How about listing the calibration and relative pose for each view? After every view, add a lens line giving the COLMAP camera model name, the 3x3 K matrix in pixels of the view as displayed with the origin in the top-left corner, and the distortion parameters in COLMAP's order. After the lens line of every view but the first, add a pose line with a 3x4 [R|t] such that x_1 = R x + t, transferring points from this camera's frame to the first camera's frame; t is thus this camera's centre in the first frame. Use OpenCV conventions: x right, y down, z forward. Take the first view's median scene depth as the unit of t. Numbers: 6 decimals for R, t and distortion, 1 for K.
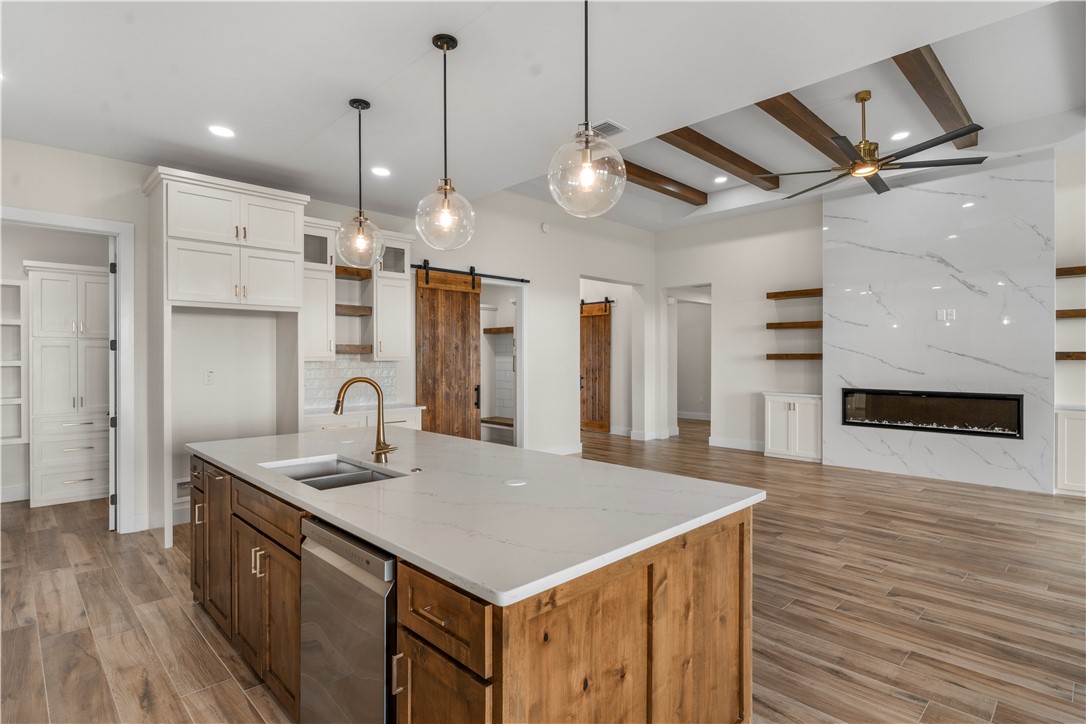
lens RADIAL K [[556.0, 0, 545.5], [0, 556.0, 356.8], [0, 0, 1]] dist [-0.005563, 0.001789]
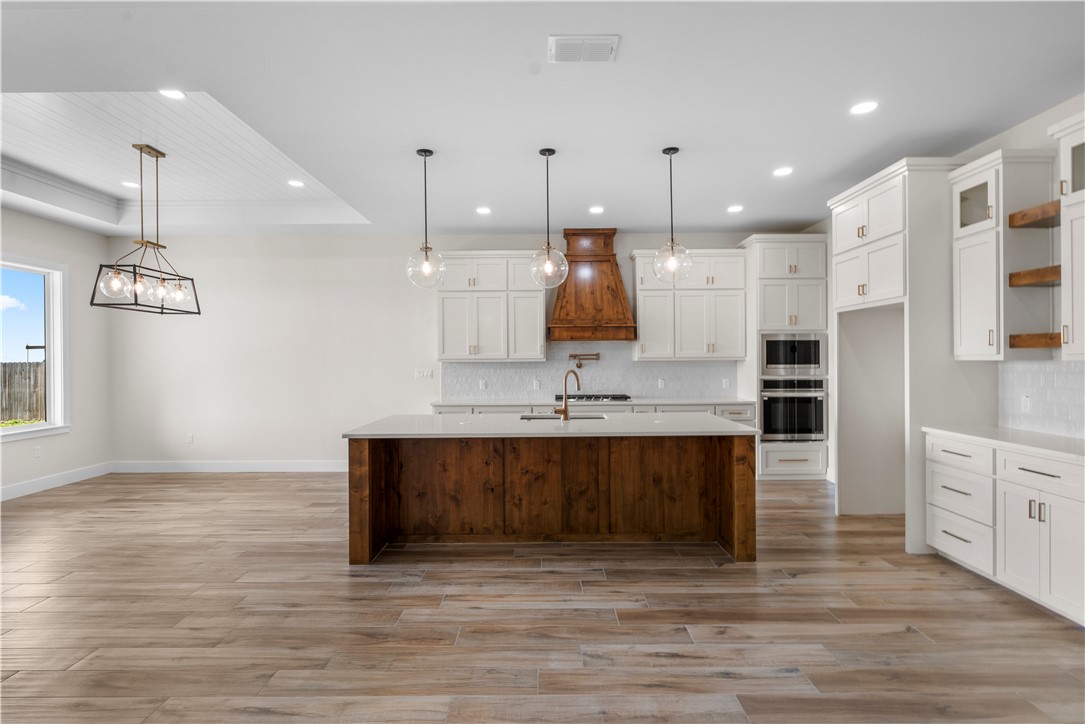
lens RADIAL K [[555.5, 0, 545.9], [0, 555.5, 361.7], [0, 0, 1]] dist [-0.005563, 0.001789]
pose [[-0.698867, 0.009150, -0.715193, 0.402746], [0.007756, 0.999956, 0.005214, 0.001138], [0.715209, -0.001903, -0.698908, 0.905661]]
